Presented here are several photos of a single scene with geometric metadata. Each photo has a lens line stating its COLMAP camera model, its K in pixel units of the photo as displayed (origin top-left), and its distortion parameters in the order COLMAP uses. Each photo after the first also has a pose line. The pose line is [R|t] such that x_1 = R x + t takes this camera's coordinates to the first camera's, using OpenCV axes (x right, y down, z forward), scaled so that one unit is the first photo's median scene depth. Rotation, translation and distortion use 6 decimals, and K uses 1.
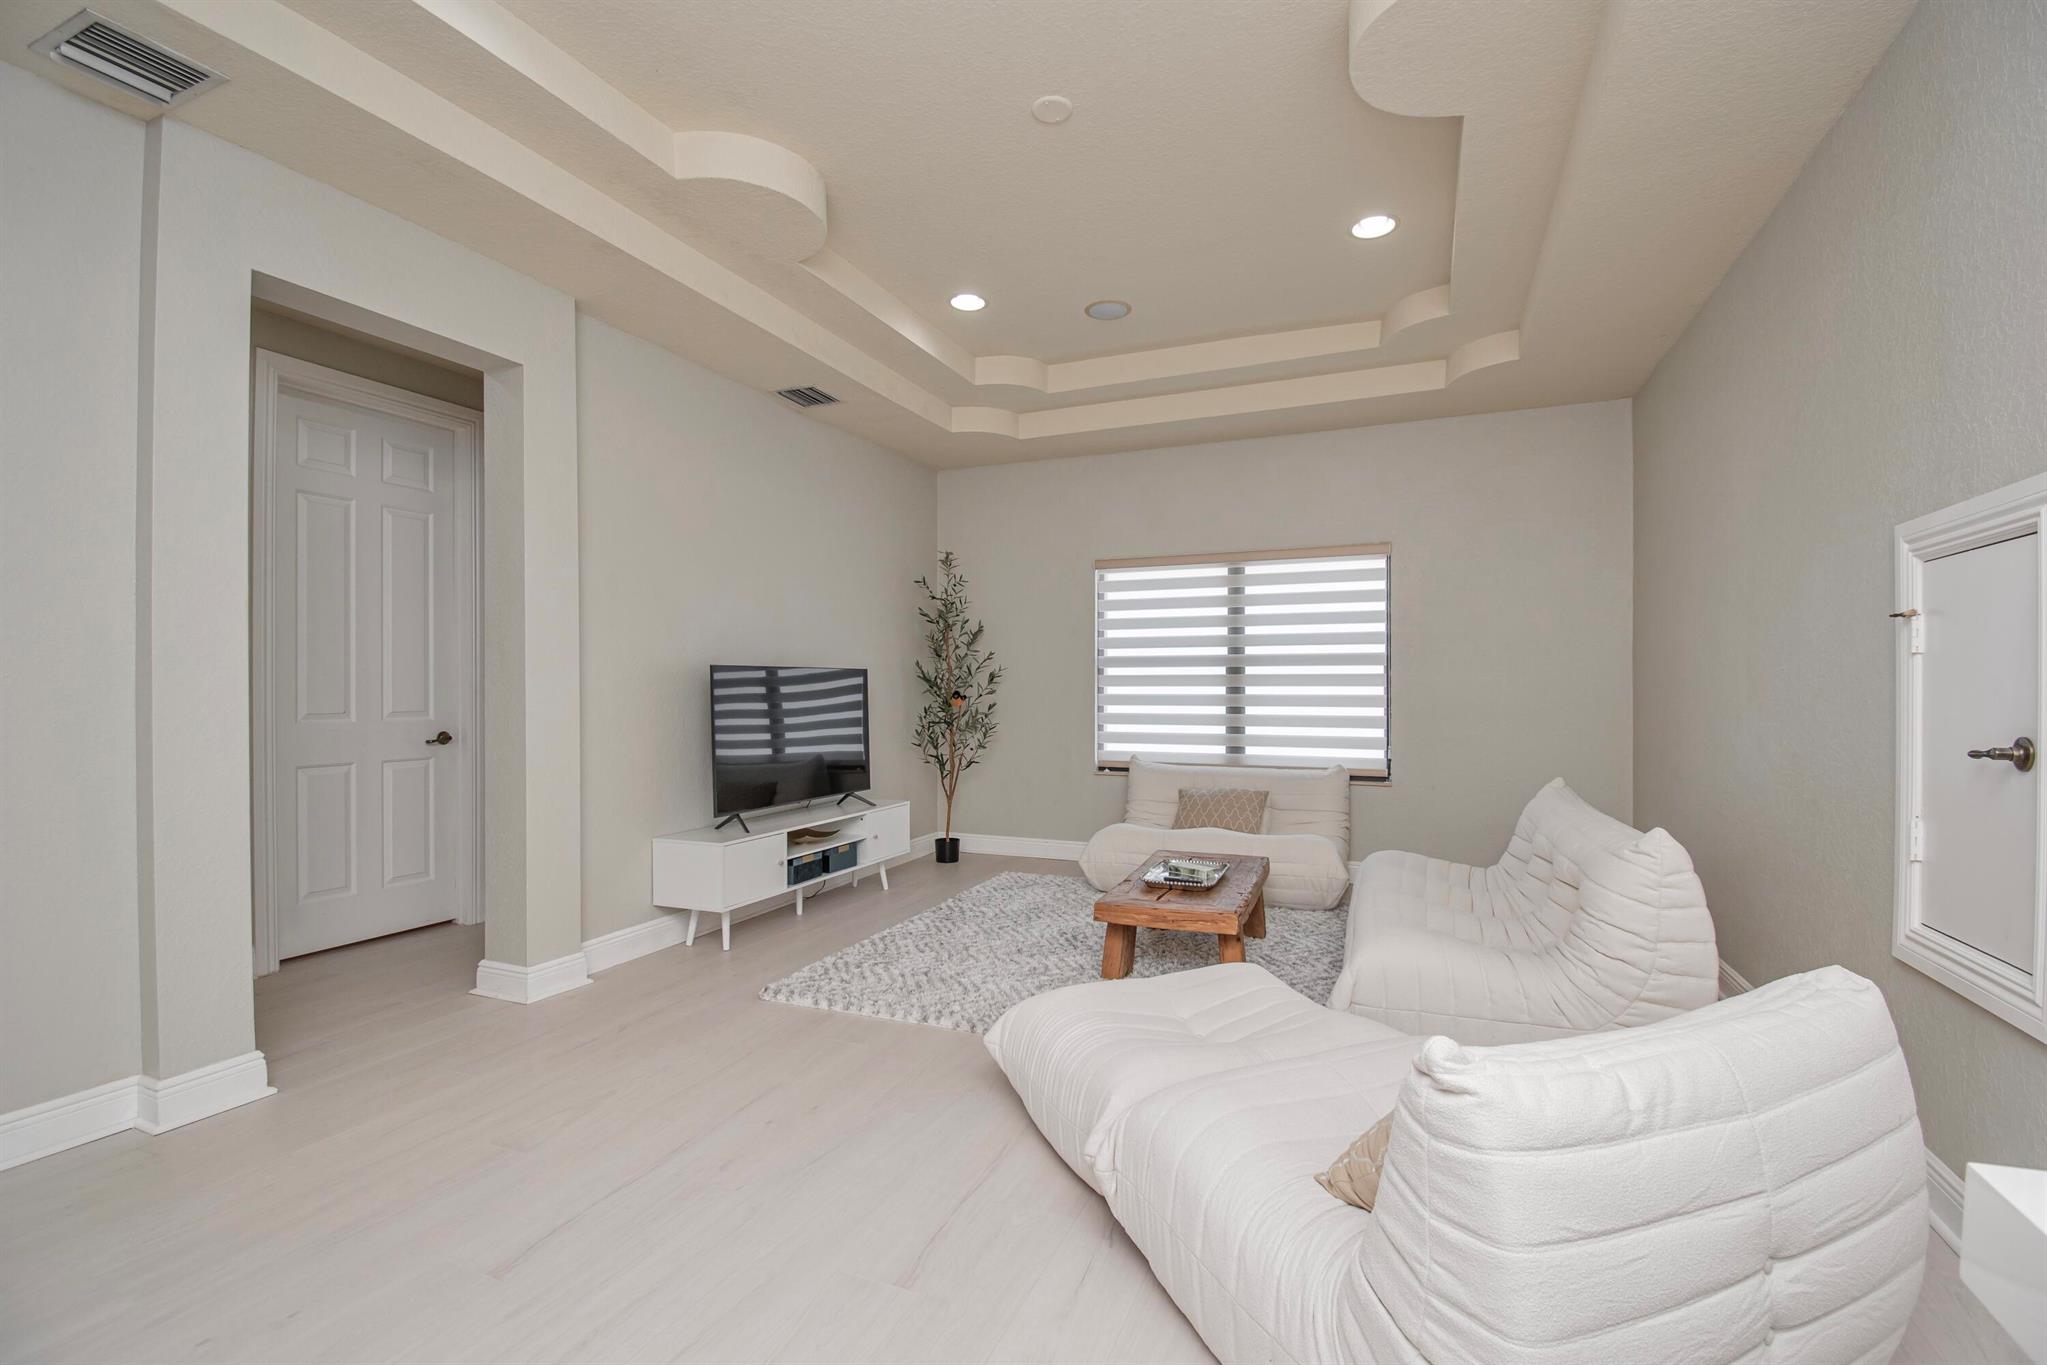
lens RADIAL K [[907.2, 0, 1051.3], [0, 907.2, 683.5], [0, 0, 1]] dist [0.028494, 0.000113]
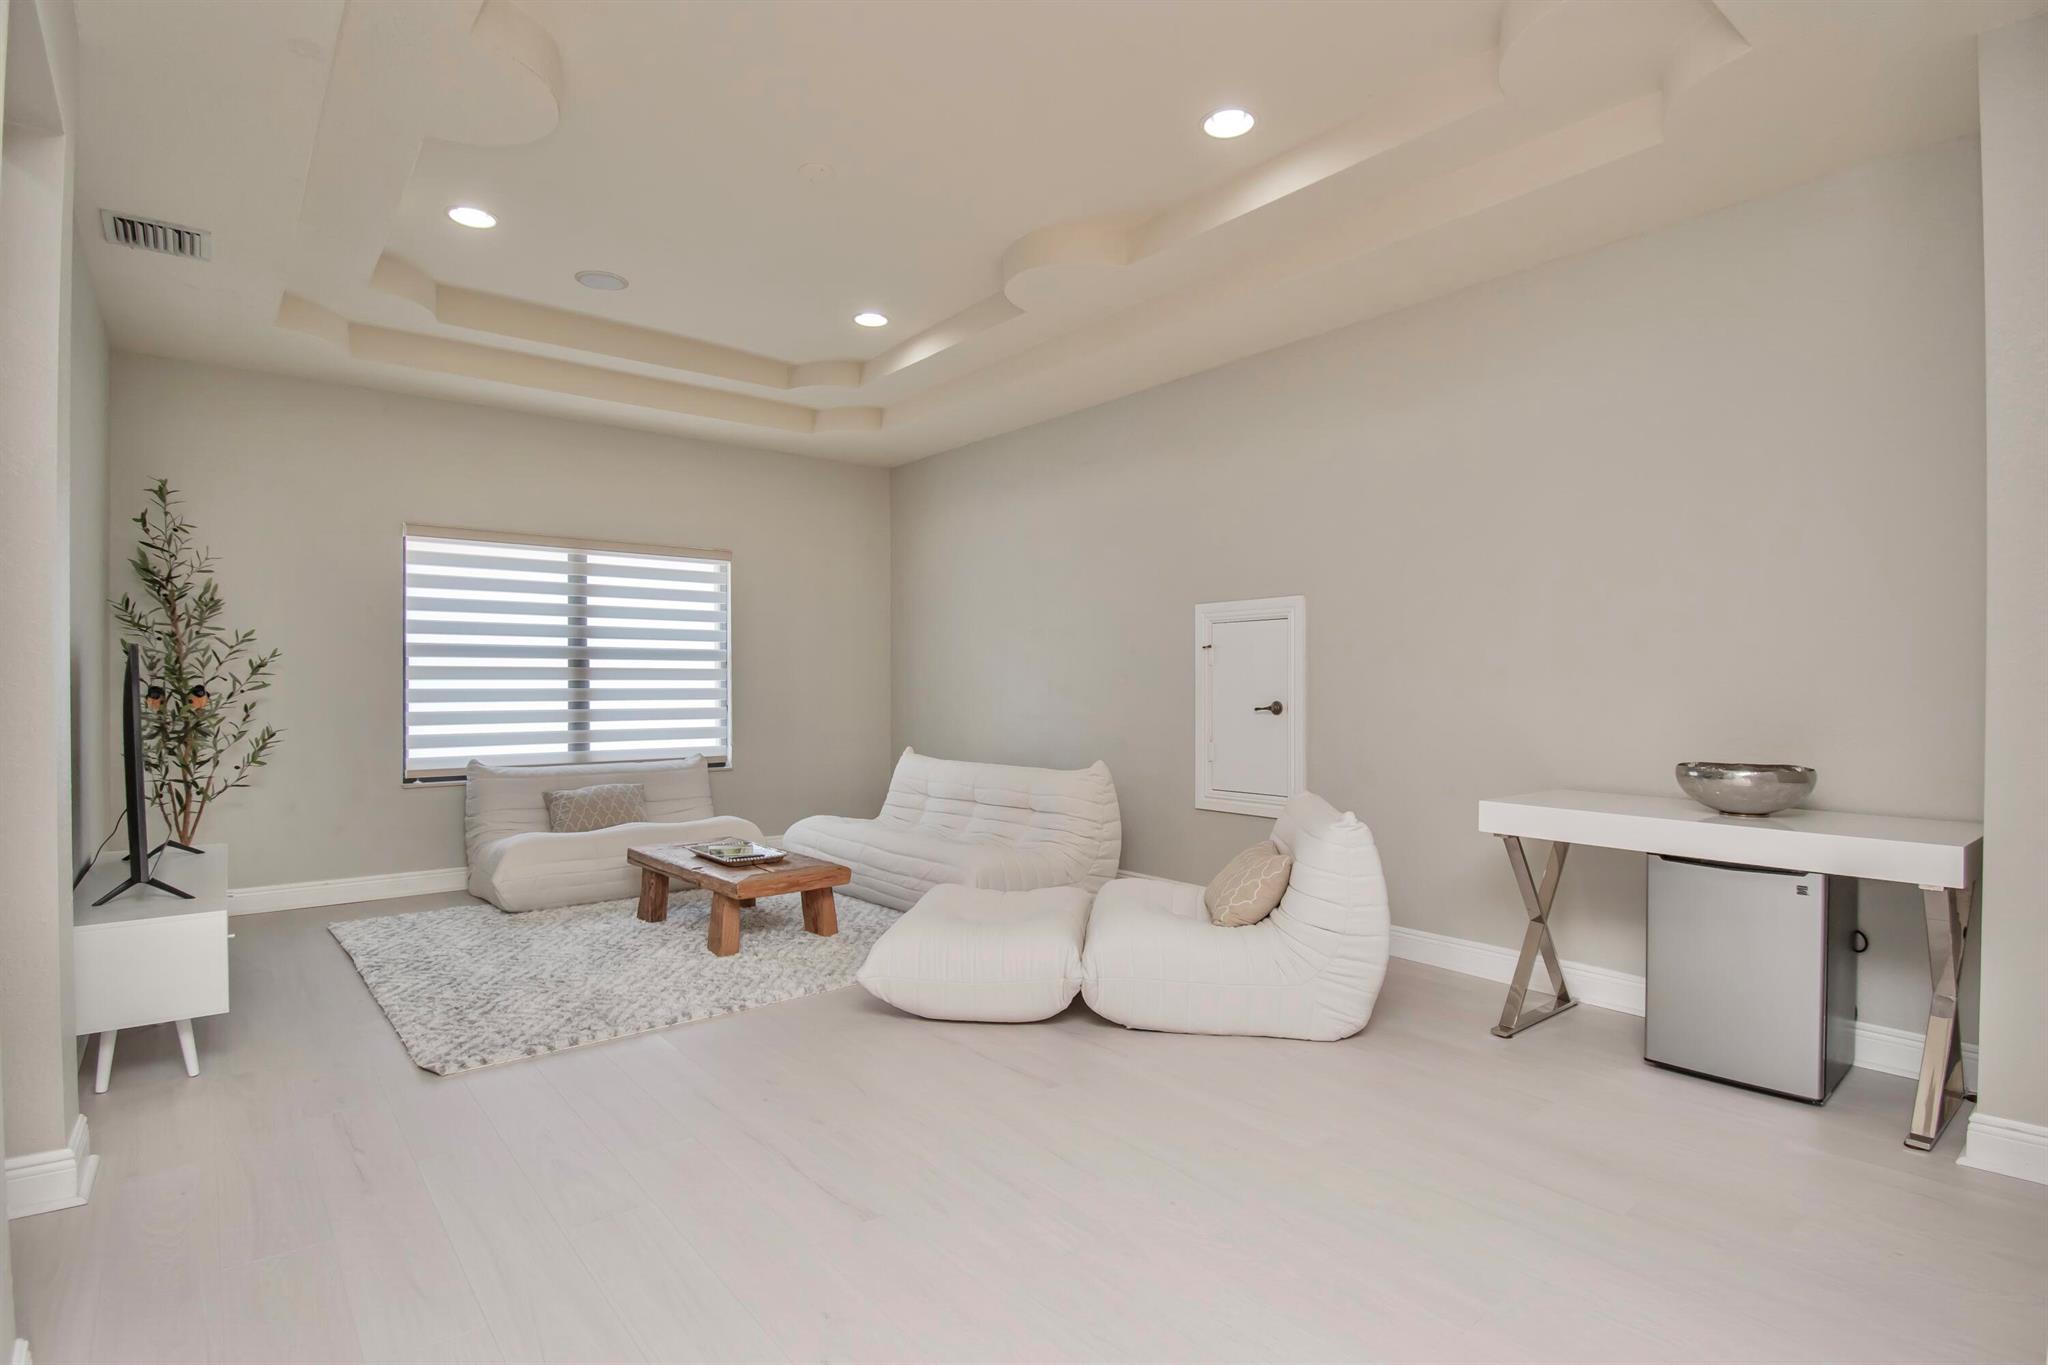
lens RADIAL K [[1021.3, 0, 1024.0], [0, 1021.3, 682.5], [0, 0, 1]] dist [0.017117, -0.000210]
pose [[0.490177, 0.000121, 0.871623, -0.505015], [-0.004591, 0.999986, 0.002443, 0.001072], [-0.871611, -0.005199, 0.490171, 0.071557]]
